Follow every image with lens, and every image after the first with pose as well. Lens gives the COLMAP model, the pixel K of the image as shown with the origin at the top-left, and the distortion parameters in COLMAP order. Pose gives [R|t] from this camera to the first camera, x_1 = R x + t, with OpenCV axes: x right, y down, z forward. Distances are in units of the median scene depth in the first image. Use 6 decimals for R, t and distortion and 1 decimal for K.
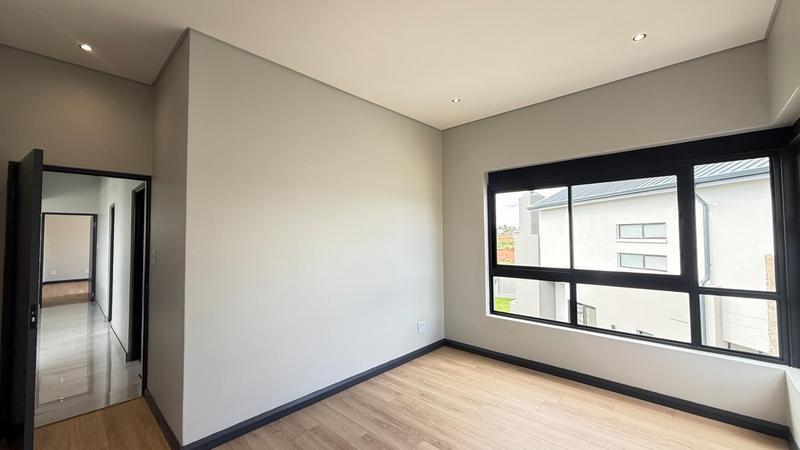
lens RADIAL K [[317.0, 0, 400.2], [0, 317.0, 224.4], [0, 0, 1]] dist [-0.002139, 0.000165]
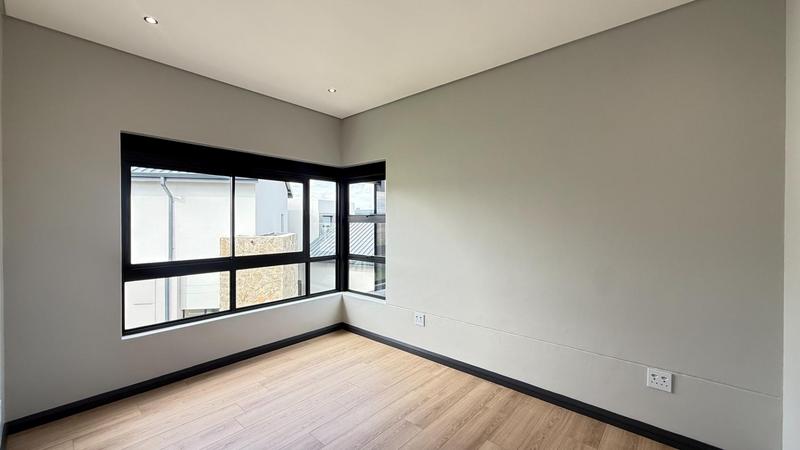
lens RADIAL K [[317.0, 0, 400.9], [0, 317.0, 222.1], [0, 0, 1]] dist [-0.002139, 0.000165]
pose [[-0.032210, 0.008256, 0.999447, -0.557350], [-0.038785, 0.999202, -0.009504, 0.018442], [-0.998728, -0.039070, -0.031864, 0.538893]]
